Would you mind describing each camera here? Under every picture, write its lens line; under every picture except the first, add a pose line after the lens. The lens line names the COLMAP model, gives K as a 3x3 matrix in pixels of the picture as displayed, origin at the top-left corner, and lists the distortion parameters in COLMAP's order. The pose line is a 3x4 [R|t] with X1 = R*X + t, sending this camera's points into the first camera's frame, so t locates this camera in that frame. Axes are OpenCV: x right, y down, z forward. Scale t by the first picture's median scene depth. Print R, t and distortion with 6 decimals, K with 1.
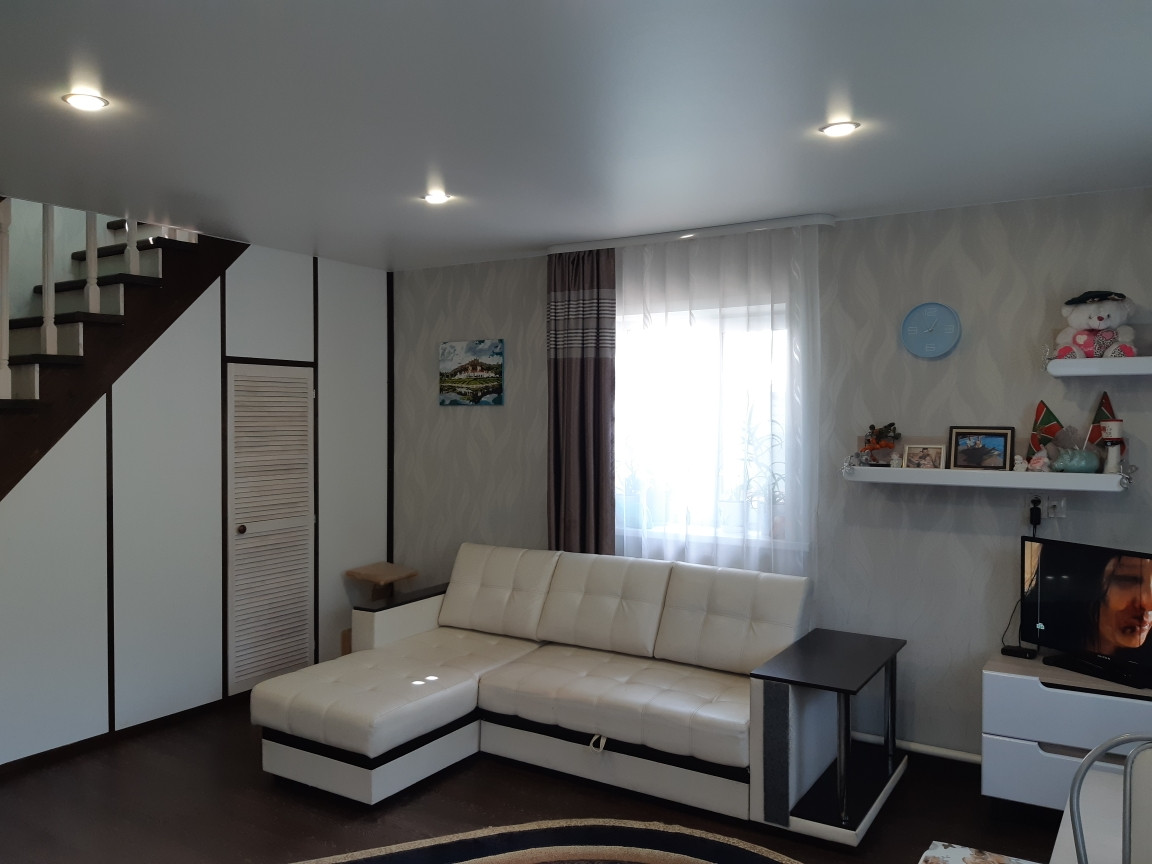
lens RADIAL K [[906.1, 0, 576.0], [0, 906.1, 432.0], [0, 0, 1]] dist [0.107128, -0.173776]
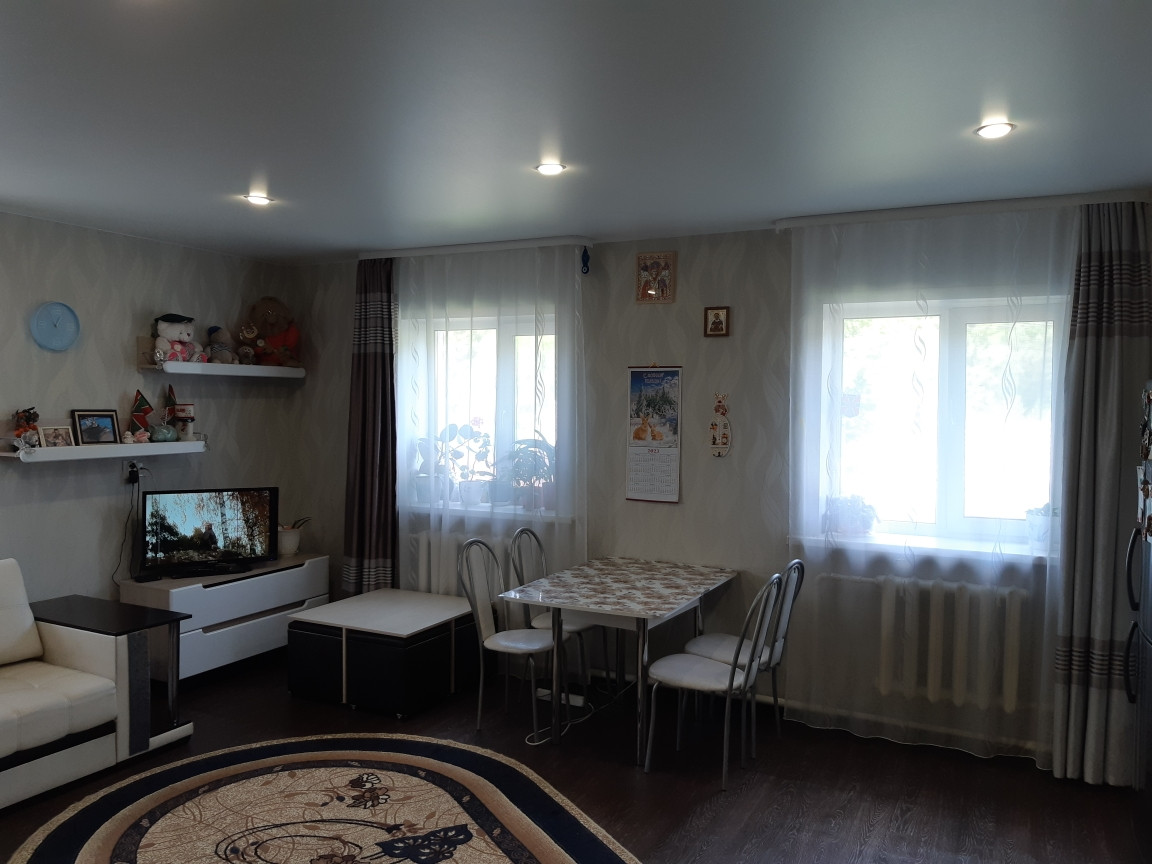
lens RADIAL K [[894.2, 0, 576.0], [0, 894.2, 432.0], [0, 0, 1]] dist [0.095235, -0.175797]
pose [[-0.106549, -0.033700, 0.993736, -0.822645], [0.008736, 0.999355, 0.034828, -0.012420], [-0.994269, 0.012393, -0.106186, 0.481788]]
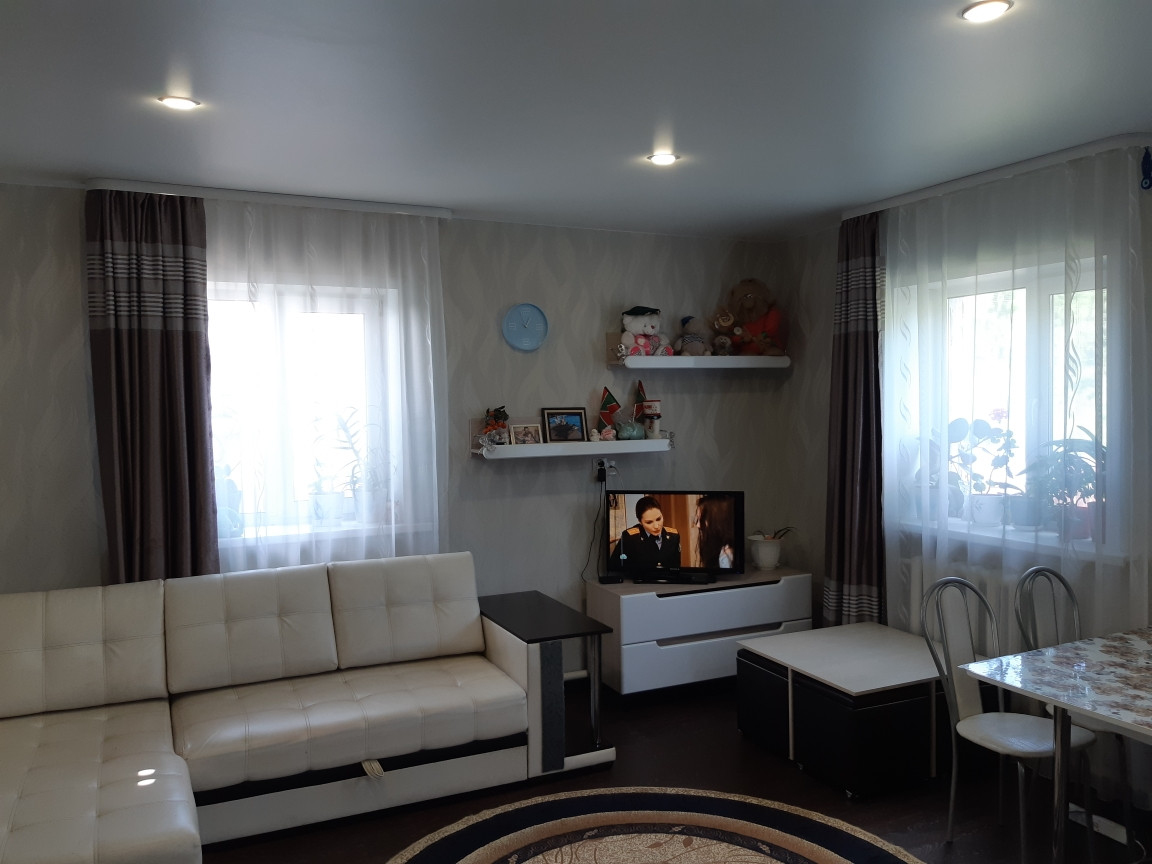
lens RADIAL K [[894.2, 0, 576.0], [0, 894.2, 432.0], [0, 0, 1]] dist [0.095235, -0.175797]
pose [[0.533477, -0.037936, 0.844963, -0.563289], [0.030696, 0.999204, 0.025481, -0.003169], [-0.845257, 0.012343, 0.534217, 0.337280]]
